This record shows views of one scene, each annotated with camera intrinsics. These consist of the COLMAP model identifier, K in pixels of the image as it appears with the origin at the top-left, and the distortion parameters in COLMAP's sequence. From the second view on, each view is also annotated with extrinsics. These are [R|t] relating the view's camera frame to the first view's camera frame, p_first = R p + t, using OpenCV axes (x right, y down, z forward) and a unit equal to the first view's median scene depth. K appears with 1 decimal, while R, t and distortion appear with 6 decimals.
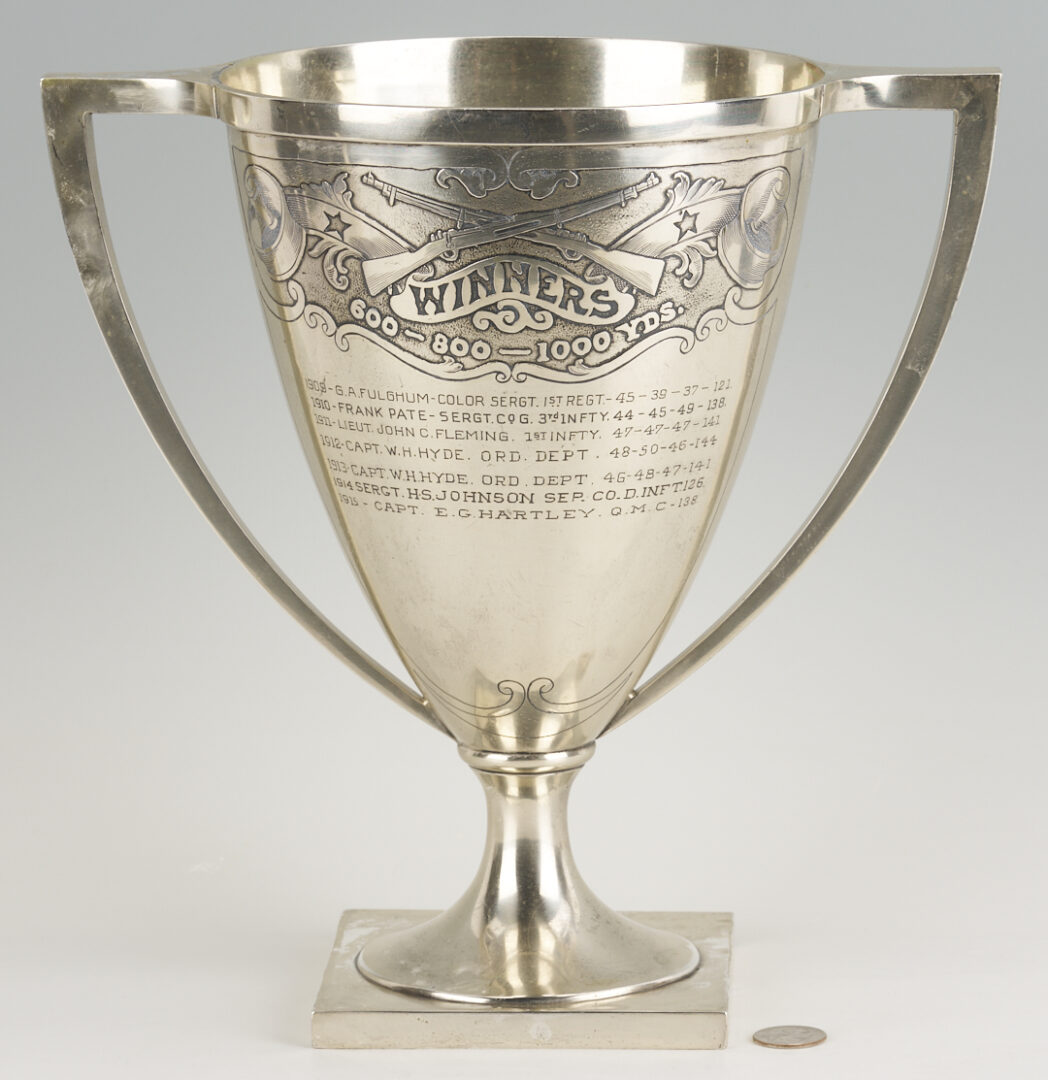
lens RADIAL K [[5784.7, 0, 524.0], [0, 5784.7, 540.0], [0, 0, 1]] dist [-0.067863, 0.265359]
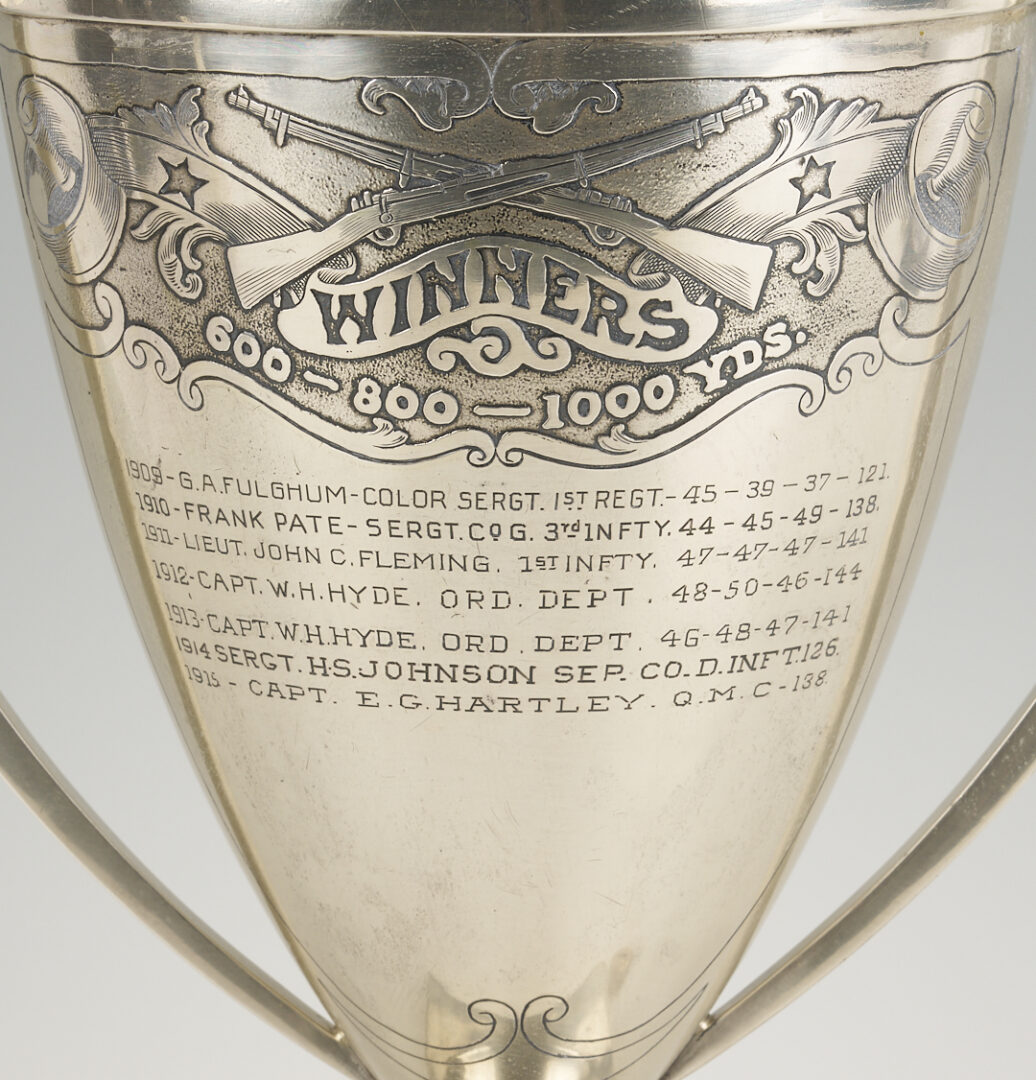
lens RADIAL K [[7821.7, 0, 518.0], [0, 7821.7, 540.0], [0, 0, 1]] dist [-0.031164, -0.525709]
pose [[0.999984, 0.002832, 0.004909, -0.003668], [-0.002723, 0.999751, -0.022157, -0.003544], [-0.004970, 0.022143, 0.999742, 0.248824]]
